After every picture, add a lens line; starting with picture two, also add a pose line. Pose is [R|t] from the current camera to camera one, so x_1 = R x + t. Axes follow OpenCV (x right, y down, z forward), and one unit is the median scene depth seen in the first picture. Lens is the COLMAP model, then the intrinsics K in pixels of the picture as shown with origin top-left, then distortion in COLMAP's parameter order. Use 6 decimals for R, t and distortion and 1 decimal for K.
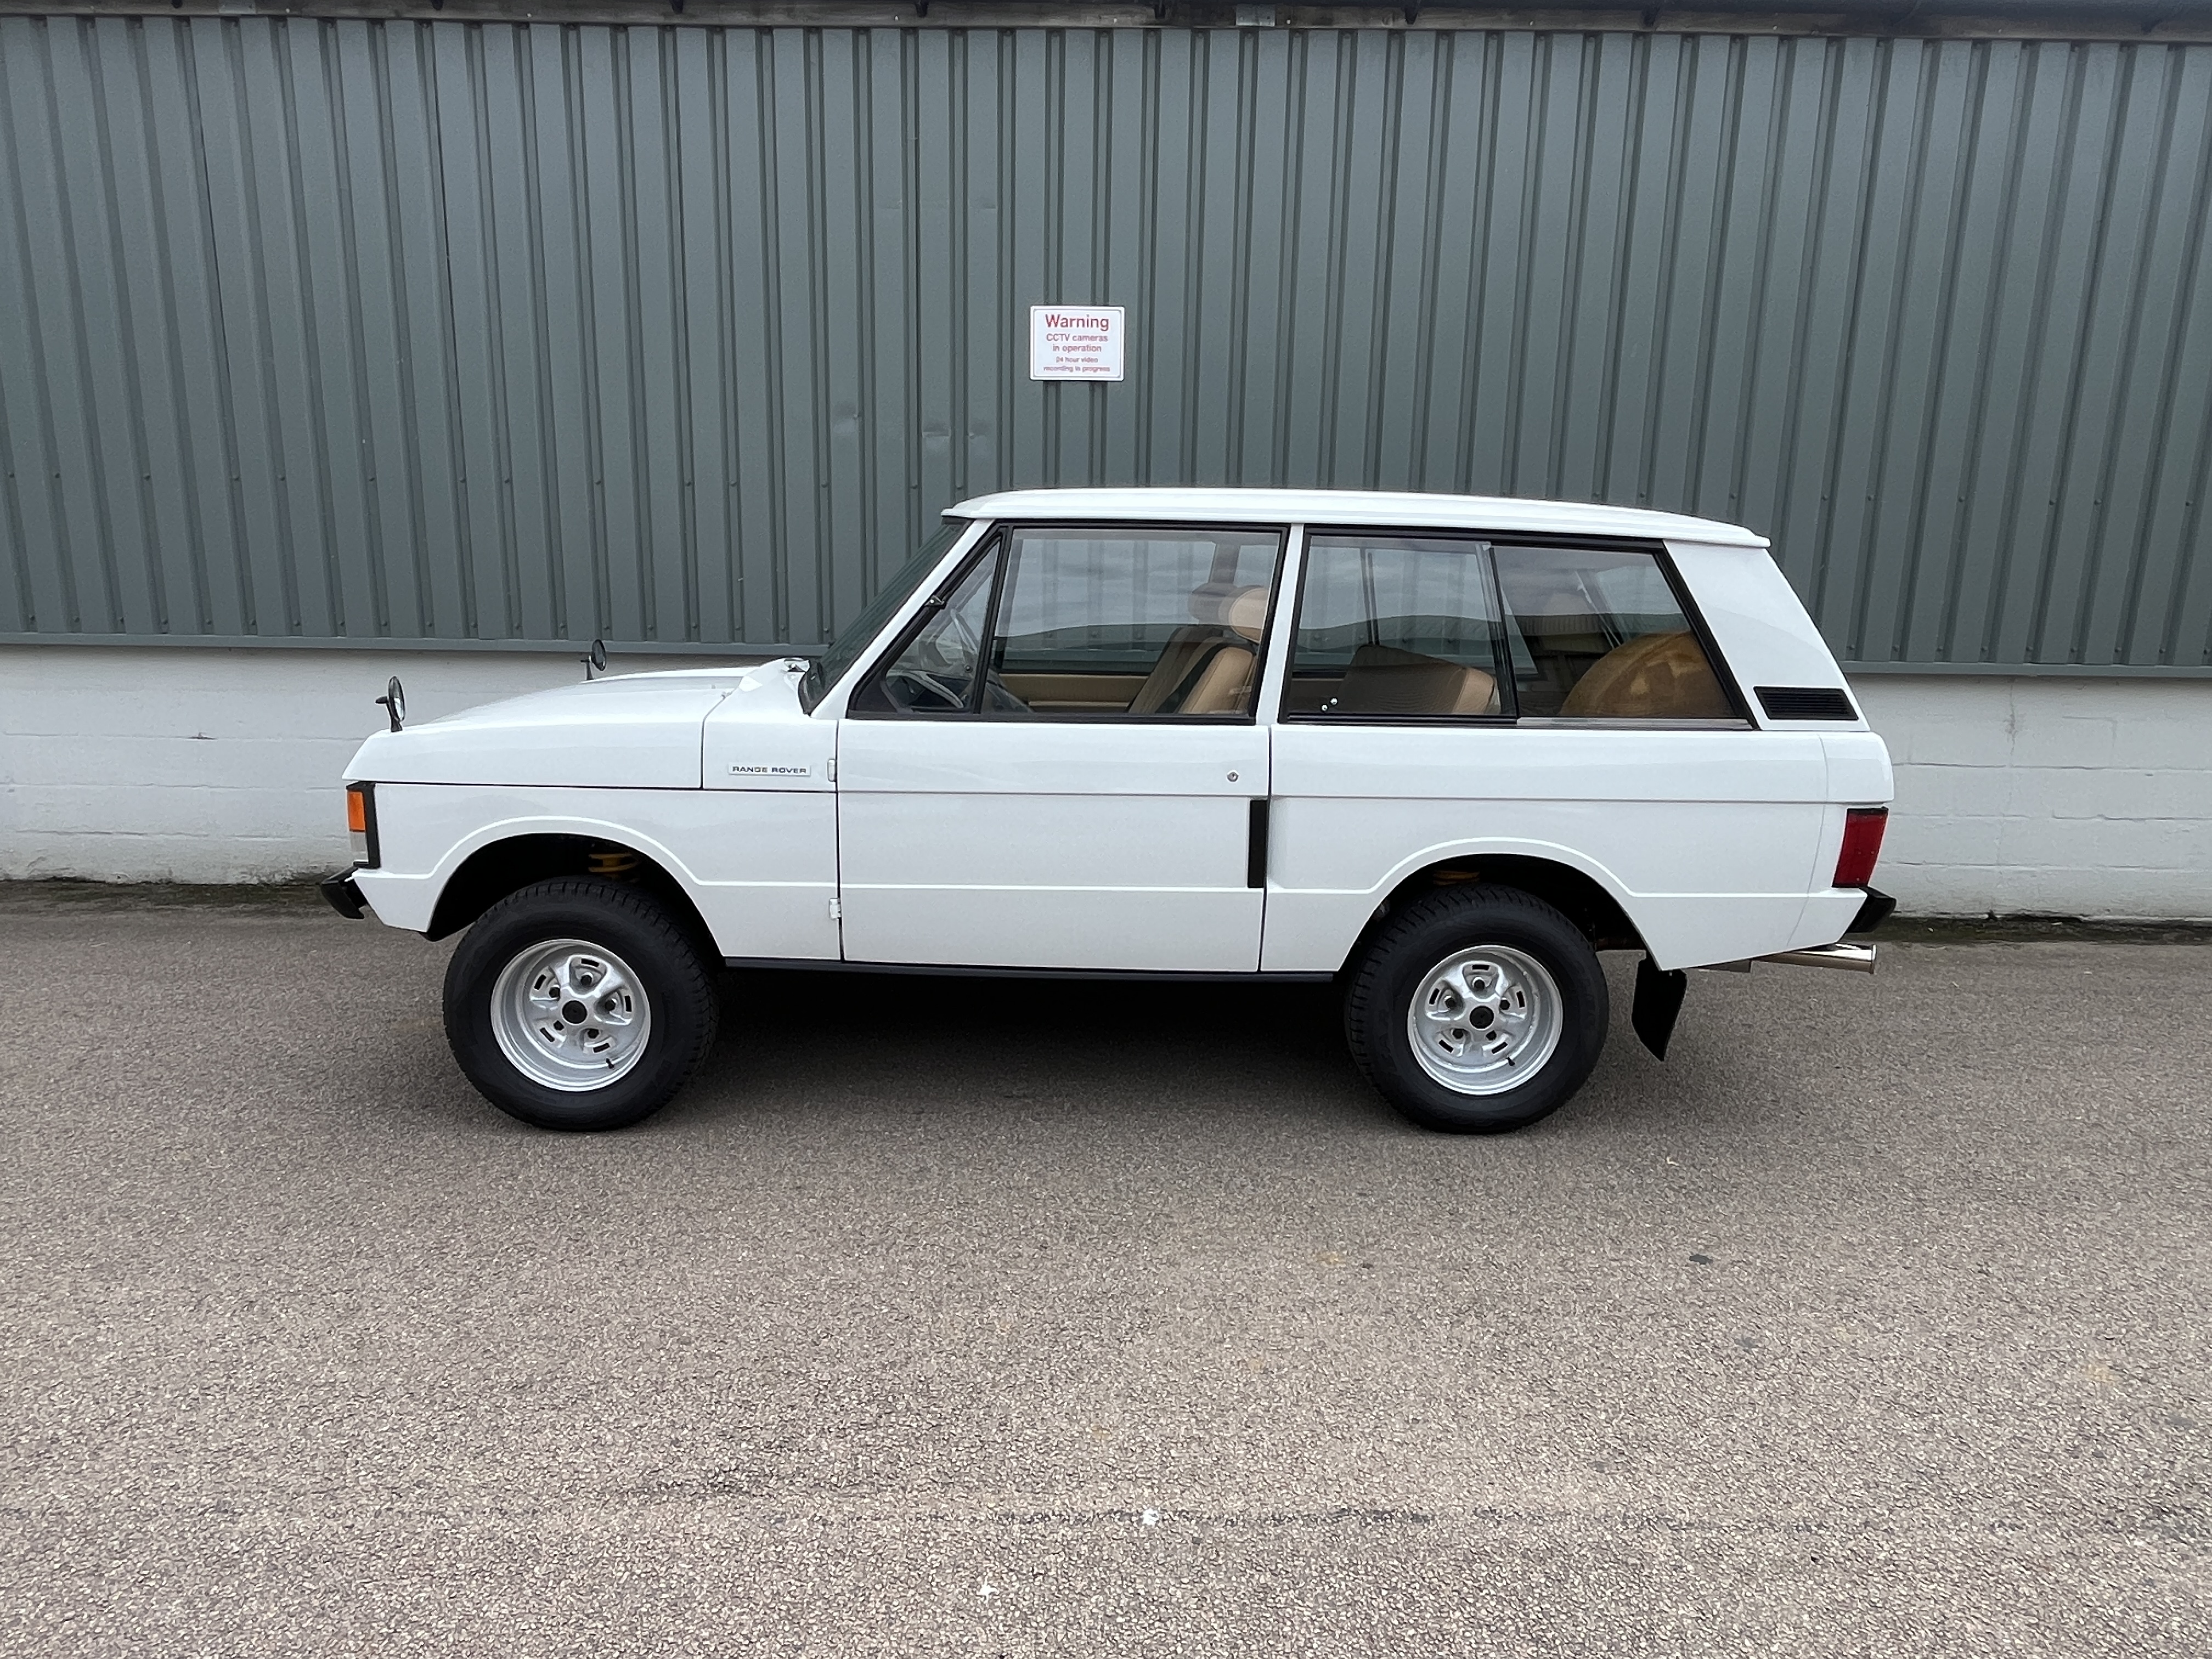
lens RADIAL K [[1371.2, 0, 1088.7], [0, 1371.2, 822.4], [0, 0, 1]] dist [-0.002325, -0.000867]
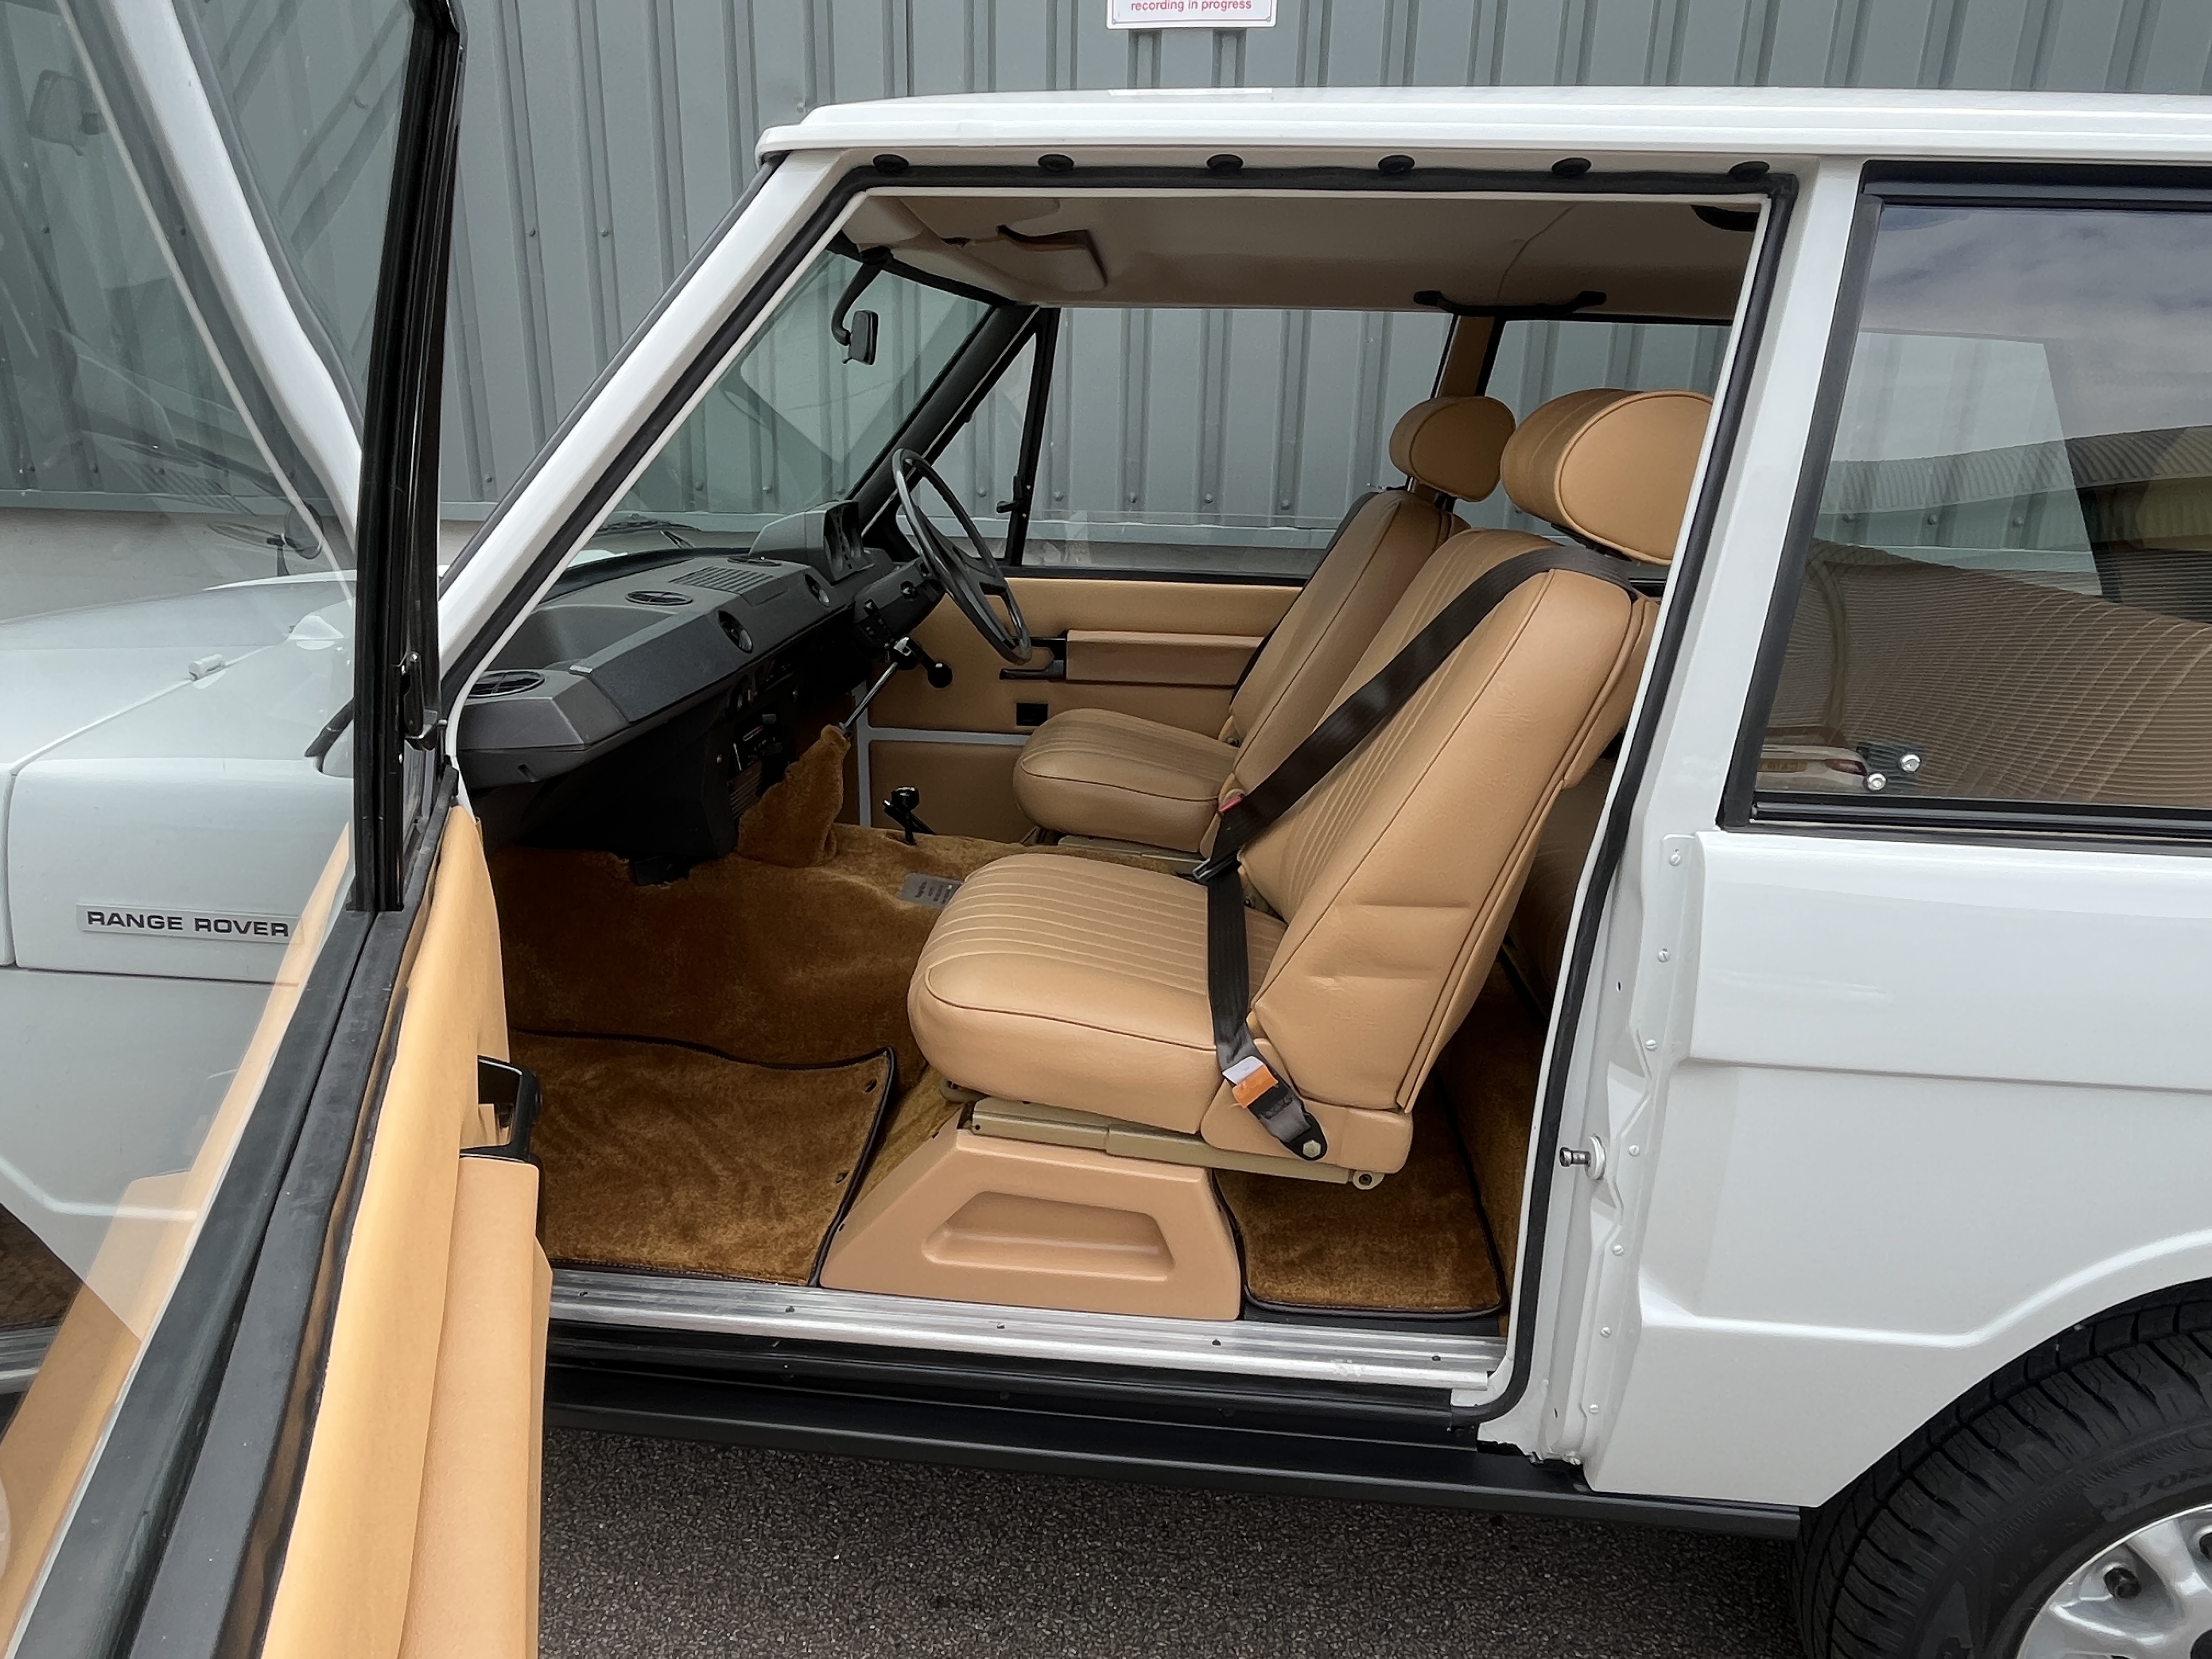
lens RADIAL K [[1371.2, 0, 1102.1], [0, 1371.2, 819.3], [0, 0, 1]] dist [-0.002325, -0.000867]
pose [[0.995422, 0.032348, -0.089941, 0.022280], [-0.022648, 0.994017, 0.106853, -0.092793], [0.092860, -0.104327, 0.990198, 0.599119]]
